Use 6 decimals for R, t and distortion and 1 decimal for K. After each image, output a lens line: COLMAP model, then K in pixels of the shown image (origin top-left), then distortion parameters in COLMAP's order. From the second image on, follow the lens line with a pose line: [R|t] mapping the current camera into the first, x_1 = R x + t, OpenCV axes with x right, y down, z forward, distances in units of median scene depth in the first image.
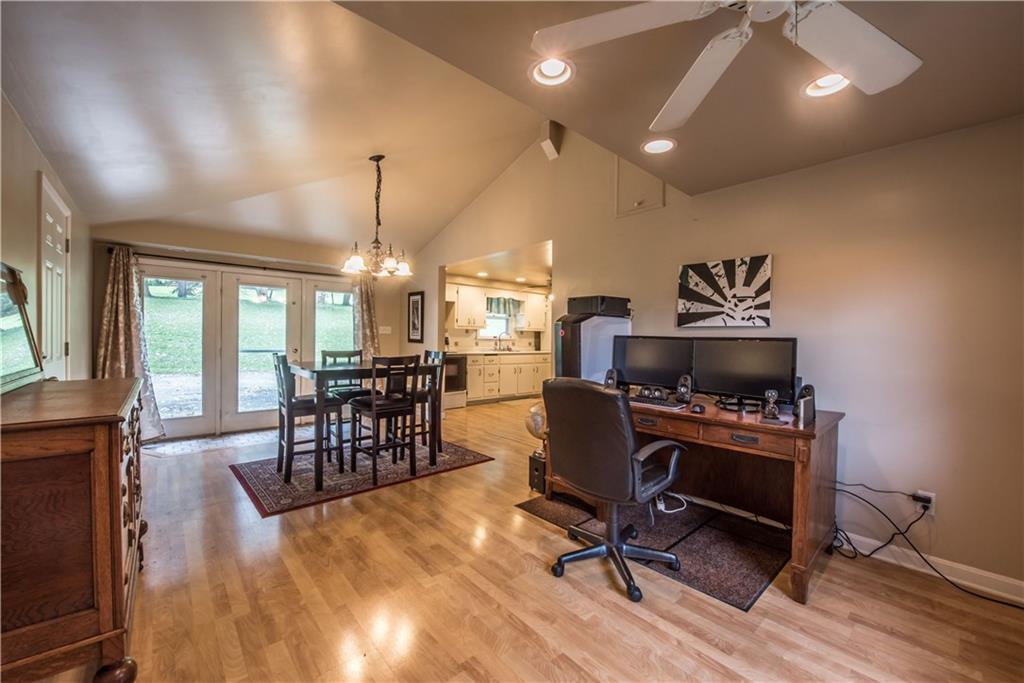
lens RADIAL K [[403.3, 0, 513.6], [0, 403.3, 340.7], [0, 0, 1]] dist [-0.014631, -0.001907]
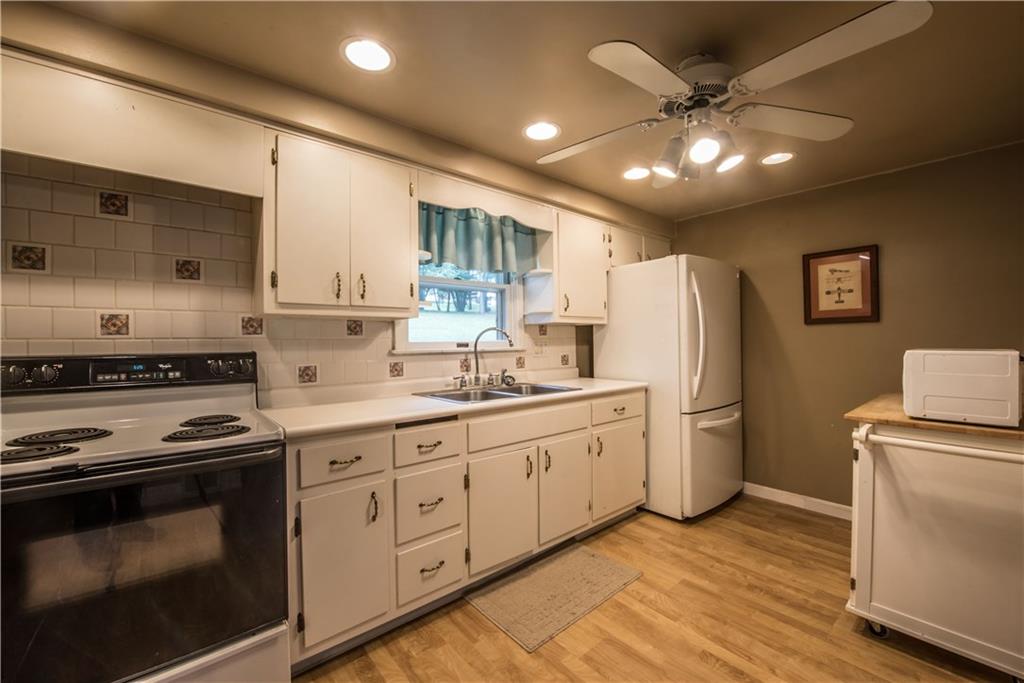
lens RADIAL K [[405.7, 0, 508.8], [0, 405.7, 338.9], [0, 0, 1]] dist [-0.015153, -0.000215]
pose [[0.999394, -0.023675, -0.025502, -0.000805], [0.023418, 0.999672, -0.010357, -0.009296], [0.025738, 0.009753, 0.999621, 0.691609]]
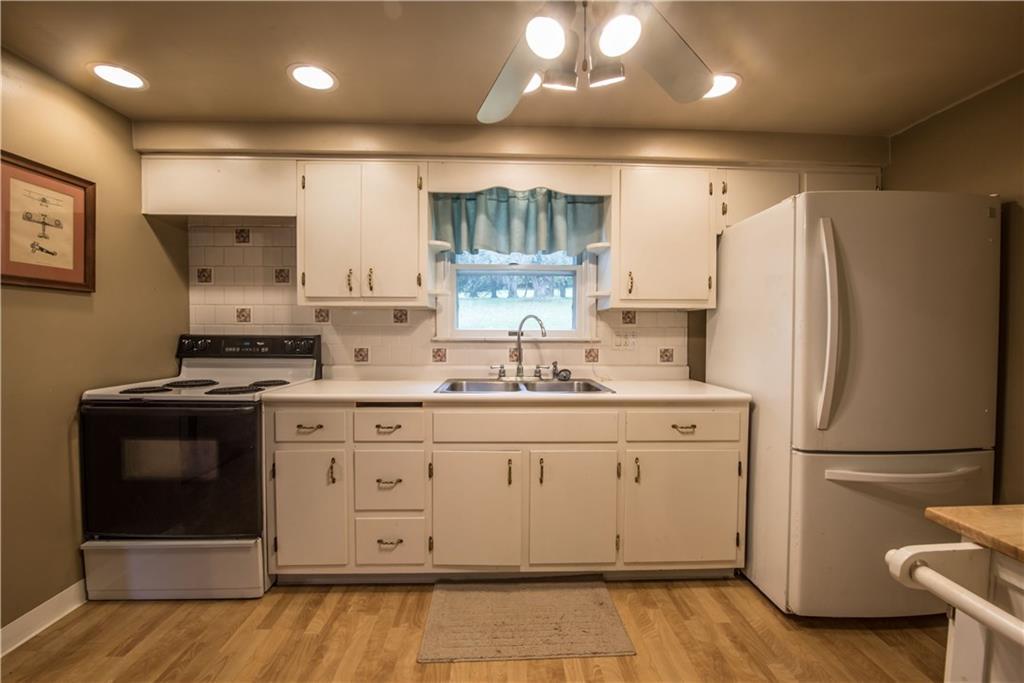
lens RADIAL K [[403.3, 0, 513.6], [0, 403.3, 340.7], [0, 0, 1]] dist [-0.014631, -0.001907]
pose [[0.776497, 0.005190, -0.630100, 0.149004], [0.002712, 0.999929, 0.011578, -0.006729], [0.630116, -0.010699, 0.776428, 0.777494]]
